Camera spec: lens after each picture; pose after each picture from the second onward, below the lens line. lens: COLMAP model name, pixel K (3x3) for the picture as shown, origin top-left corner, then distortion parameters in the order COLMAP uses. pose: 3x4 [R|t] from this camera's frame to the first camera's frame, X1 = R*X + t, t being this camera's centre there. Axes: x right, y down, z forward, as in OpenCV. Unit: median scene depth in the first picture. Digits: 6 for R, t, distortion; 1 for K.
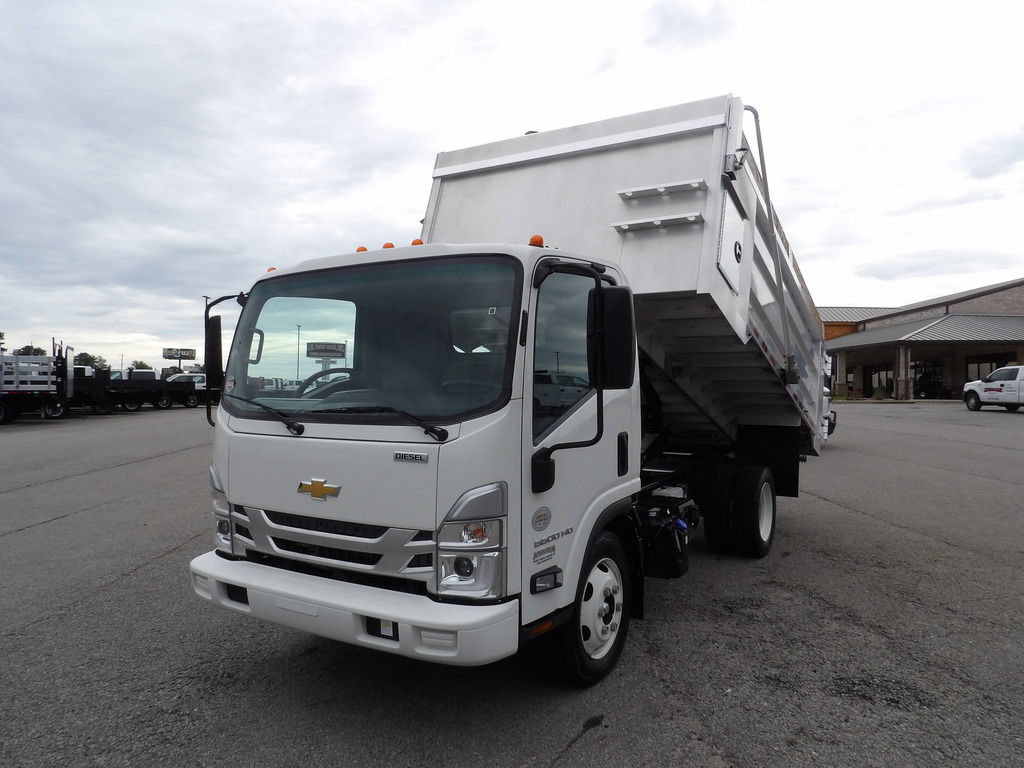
lens RADIAL K [[736.6, 0, 516.4], [0, 736.6, 381.4], [0, 0, 1]] dist [-0.039999, 0.060660]
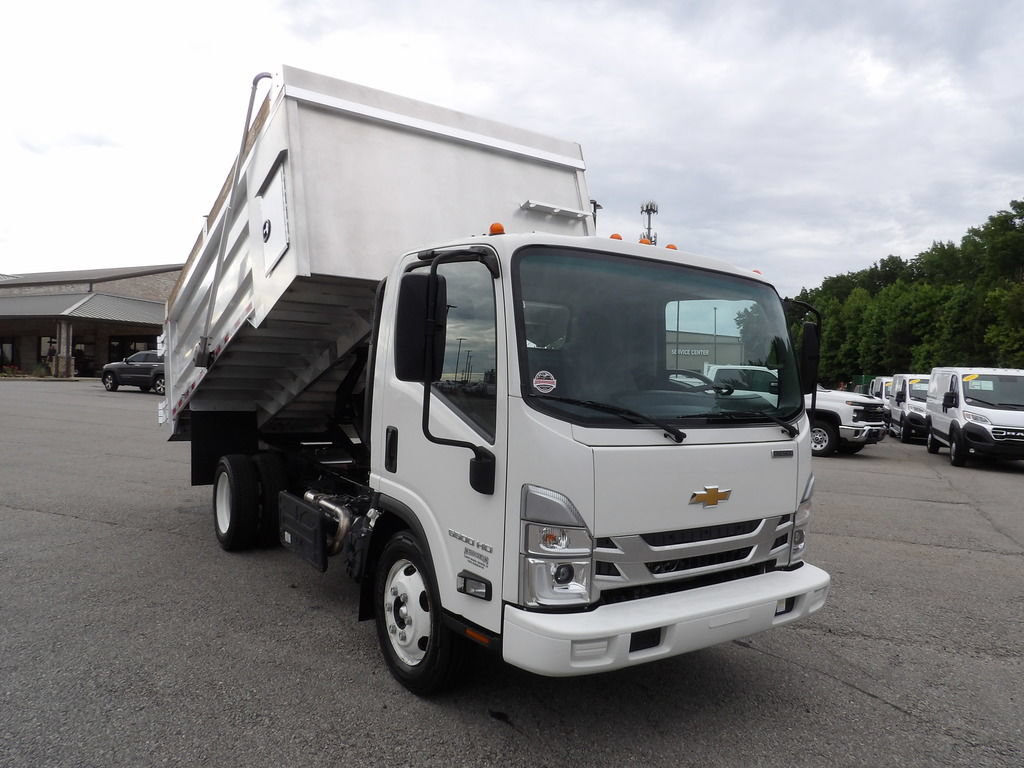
lens RADIAL K [[734.9, 0, 513.8], [0, 734.9, 384.0], [0, 0, 1]] dist [-0.037729, 0.053251]
pose [[0.404321, 0.007014, 0.914590, -1.173375], [-0.040492, 0.999127, 0.010239, -0.000919], [-0.913720, -0.041173, 0.404253, 0.794474]]
